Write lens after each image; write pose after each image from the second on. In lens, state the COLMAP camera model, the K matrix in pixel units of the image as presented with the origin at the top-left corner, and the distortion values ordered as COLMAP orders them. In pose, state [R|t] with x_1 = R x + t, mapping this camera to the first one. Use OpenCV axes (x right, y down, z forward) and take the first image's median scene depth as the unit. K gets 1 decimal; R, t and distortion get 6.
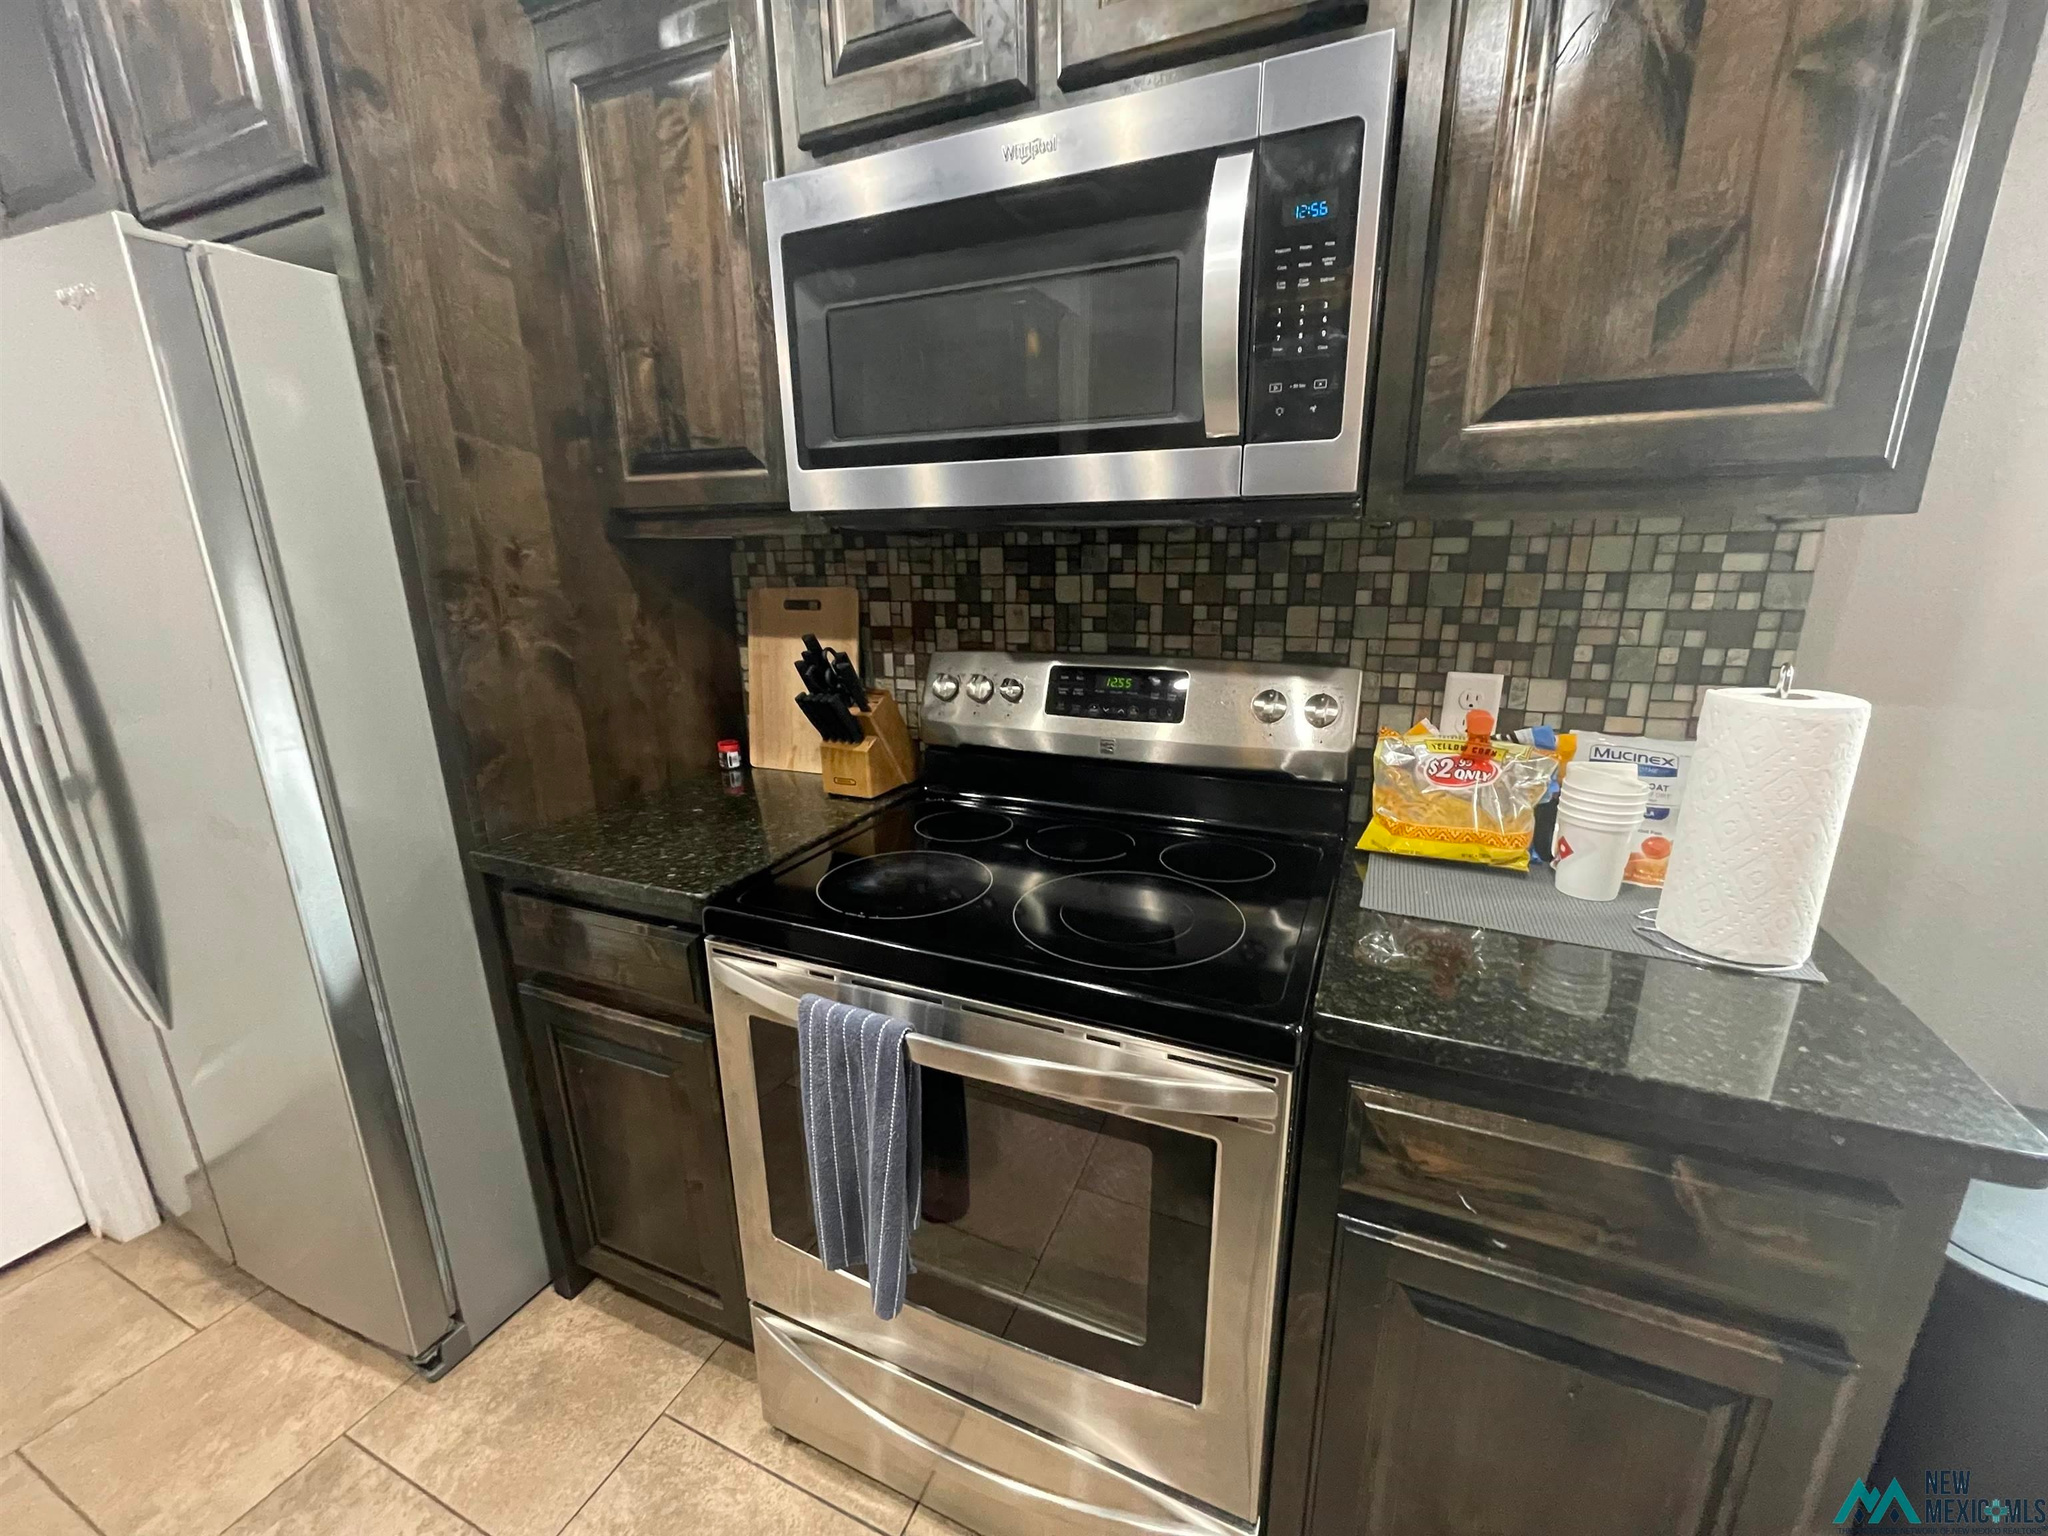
lens RADIAL K [[822.0, 0, 1021.4], [0, 822.0, 783.3], [0, 0, 1]] dist [0.000120, 0.000250]
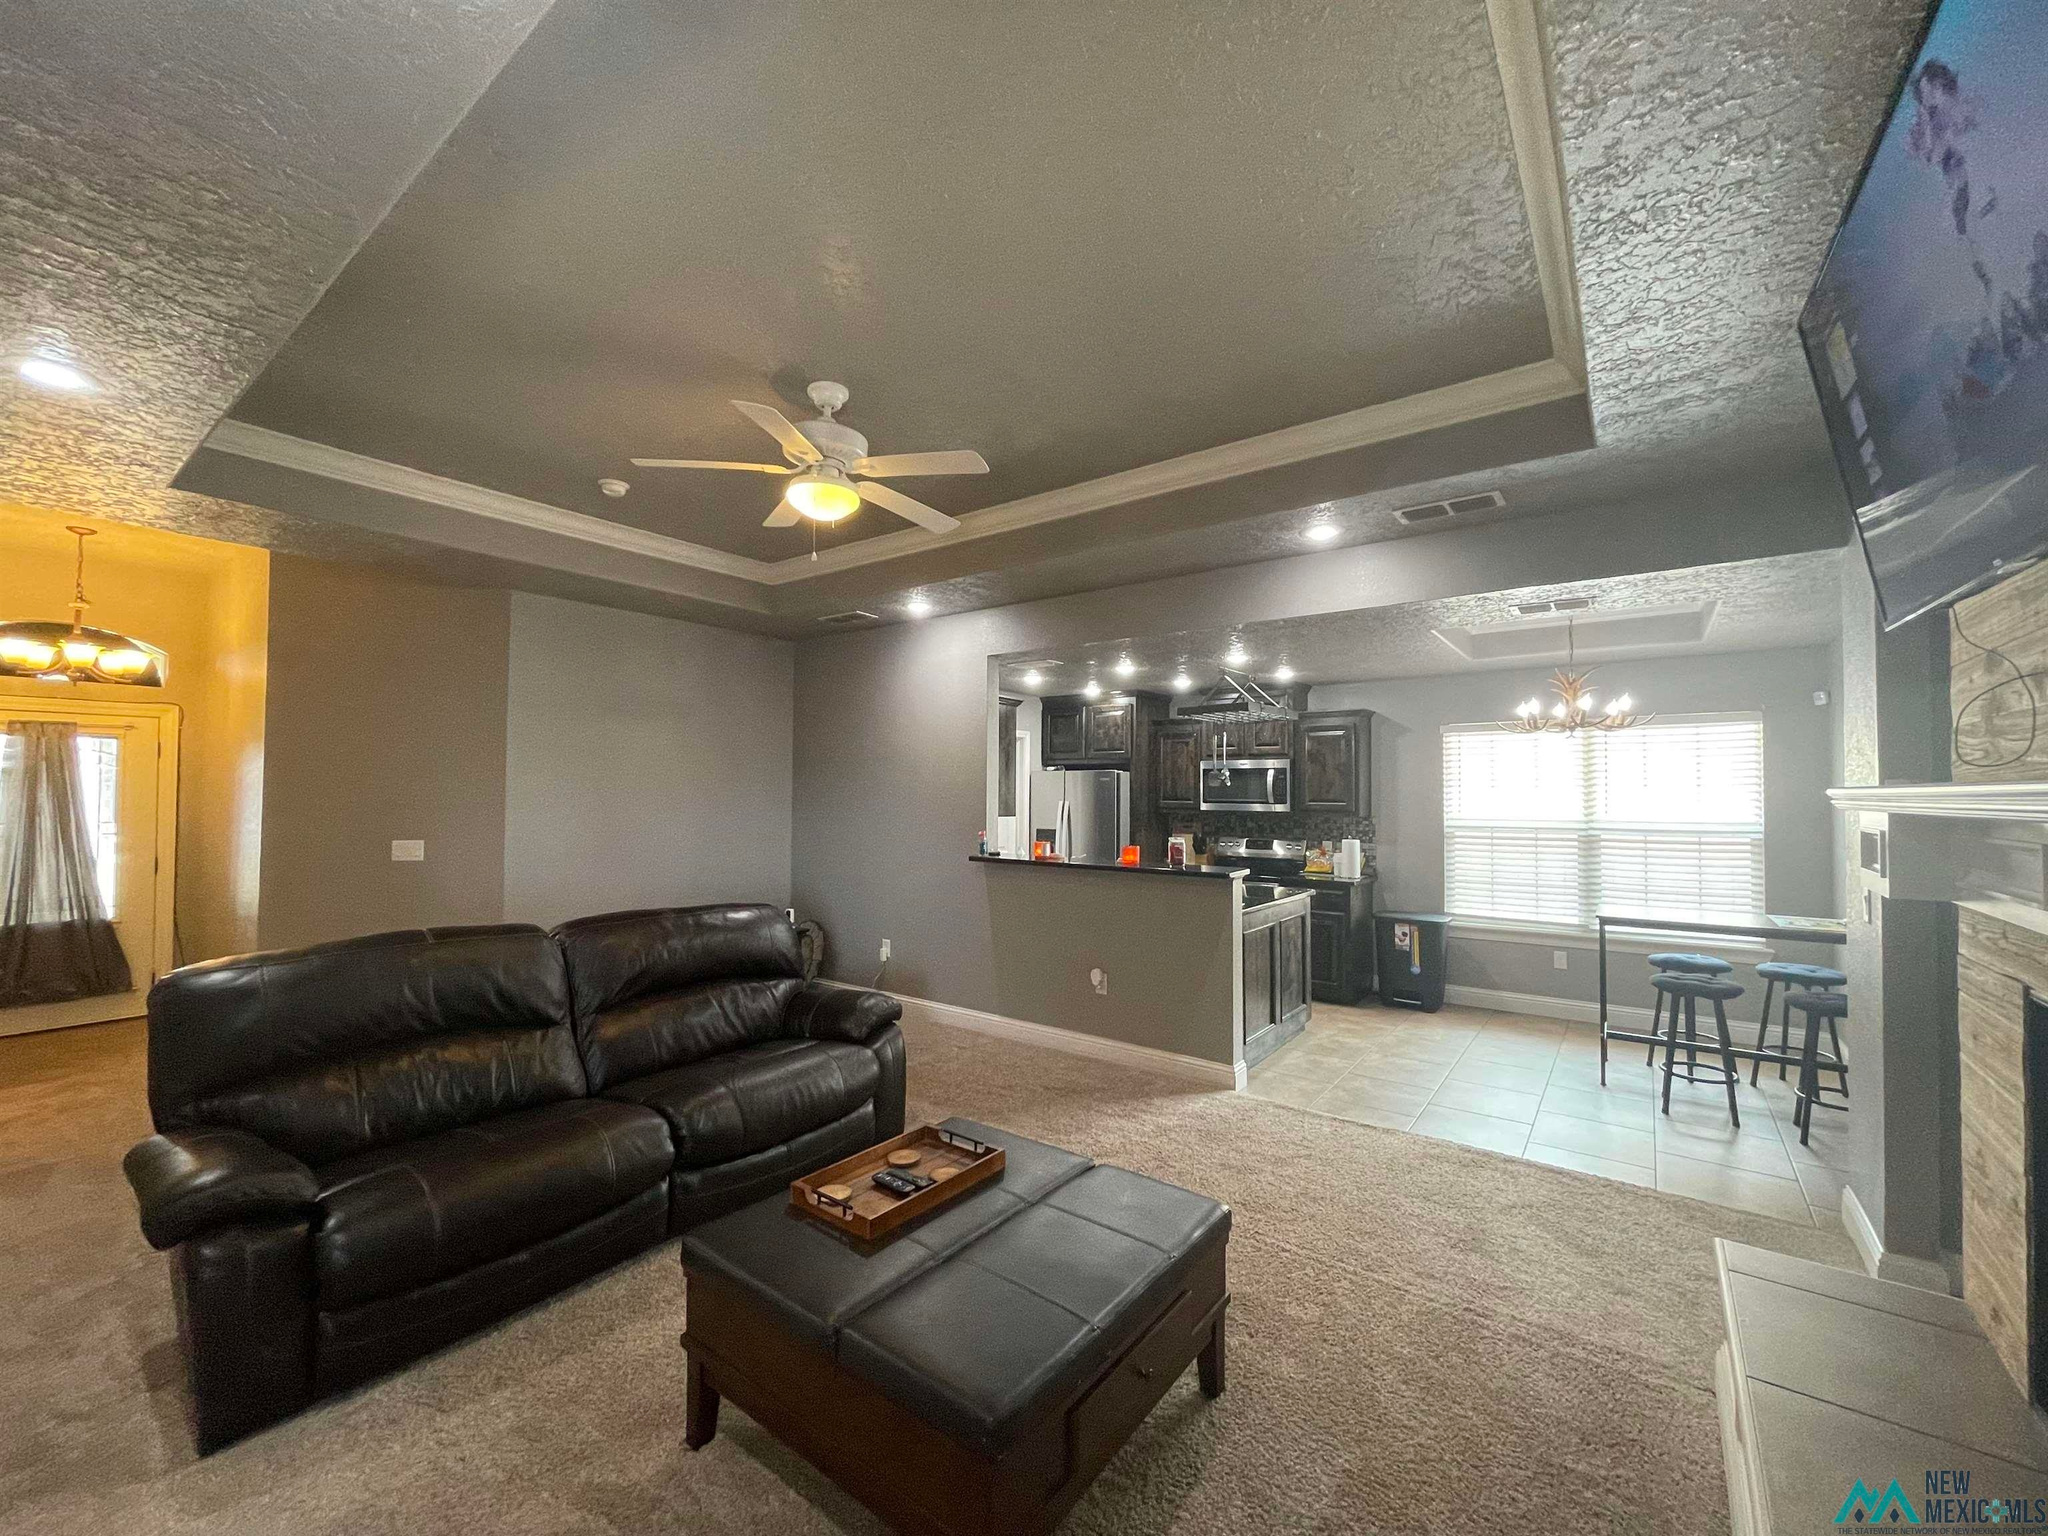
lens RADIAL K [[822.0, 0, 1021.2], [0, 822.0, 769.3], [0, 0, 1]] dist [0.000120, 0.000250]
pose [[0.972735, 0.014368, -0.231474, -0.151516], [-0.084560, 0.951344, -0.296300, 1.107963], [0.215954, 0.307794, 0.926621, -4.278541]]
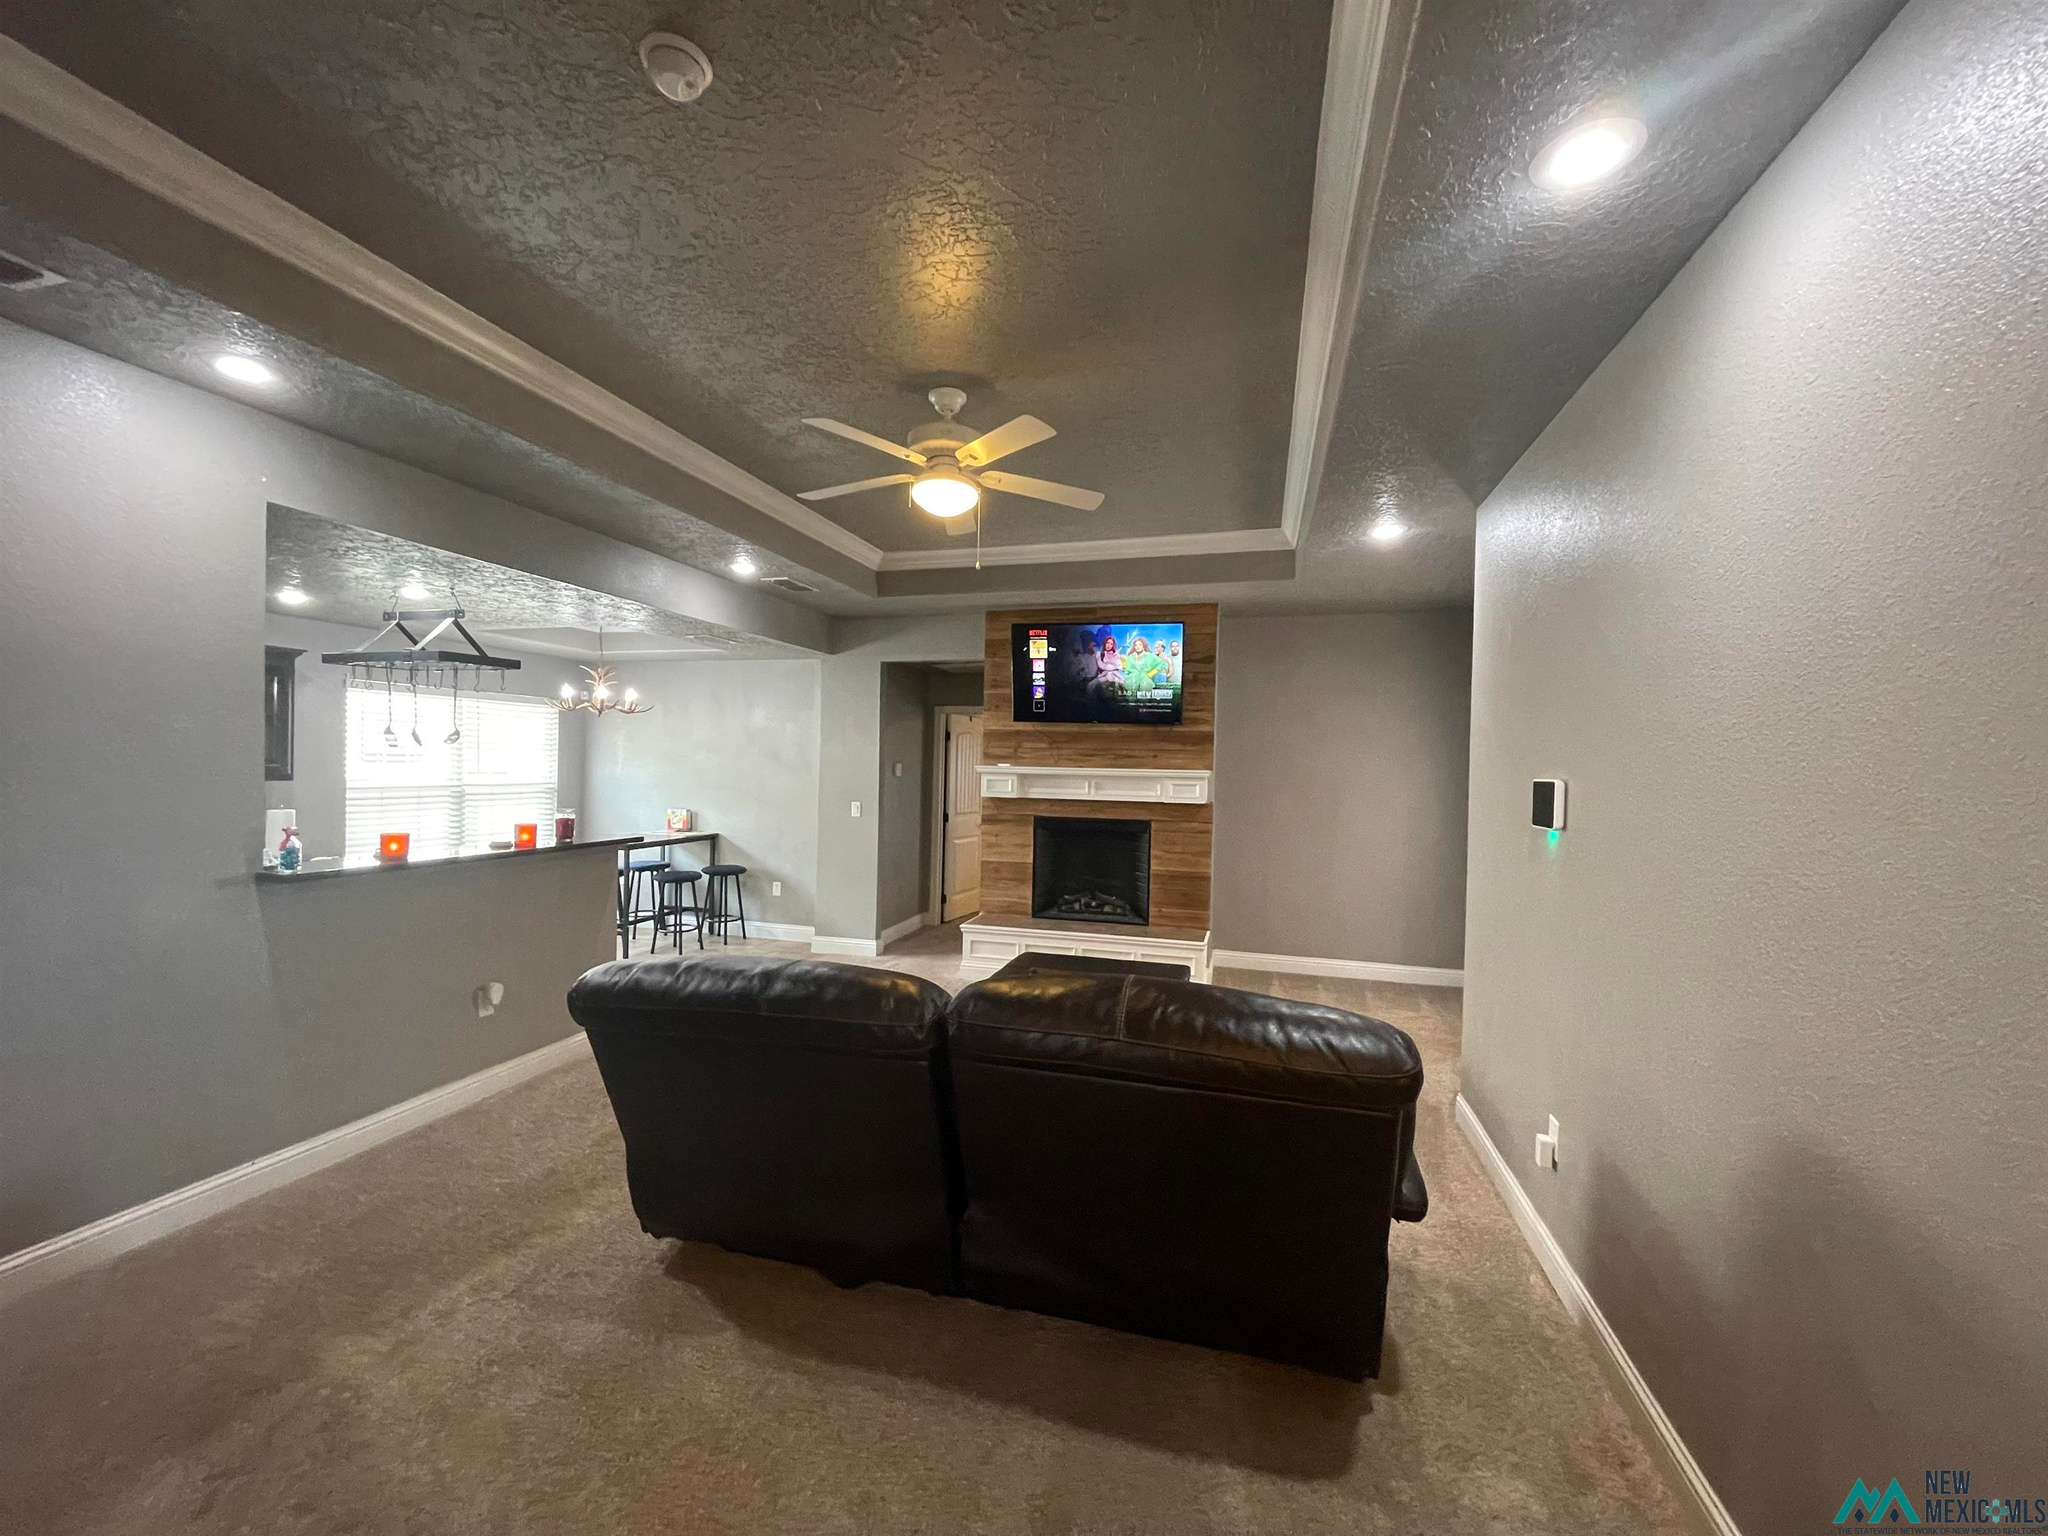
lens RADIAL K [[822.0, 0, 1014.8], [0, 822.0, 776.5], [0, 0, 1]] dist [0.000120, 0.000250]
pose [[-0.143737, 0.002956, 0.989612, -3.685858], [0.249788, 0.967725, 0.033390, 0.508799], [-0.957573, 0.251992, -0.139836, -2.110423]]
